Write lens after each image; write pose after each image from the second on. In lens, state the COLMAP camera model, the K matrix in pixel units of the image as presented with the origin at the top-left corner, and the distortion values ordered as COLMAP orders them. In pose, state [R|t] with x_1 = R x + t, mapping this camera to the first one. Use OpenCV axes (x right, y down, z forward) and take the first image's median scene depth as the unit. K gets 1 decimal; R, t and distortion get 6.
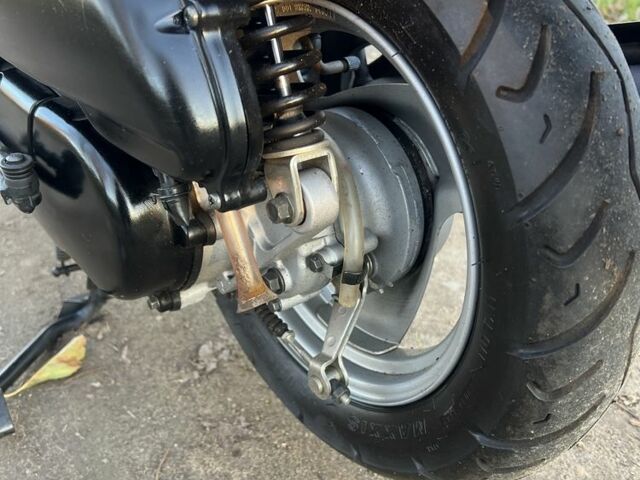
lens RADIAL K [[559.4, 0, 320.0], [0, 559.4, 240.0], [0, 0, 1]] dist [0.009718, -0.003276]
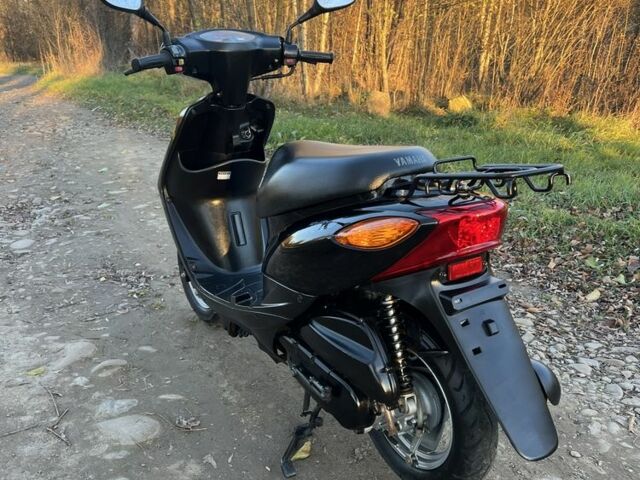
lens RADIAL K [[560.9, 0, 320.0], [0, 560.9, 240.0], [0, 0, 1]] dist [-0.017014, -0.011065]
pose [[0.993498, 0.023476, -0.111407, -0.197012], [-0.045947, 0.977963, -0.203661, -0.333771], [0.104170, 0.207455, 0.972682, -2.660460]]
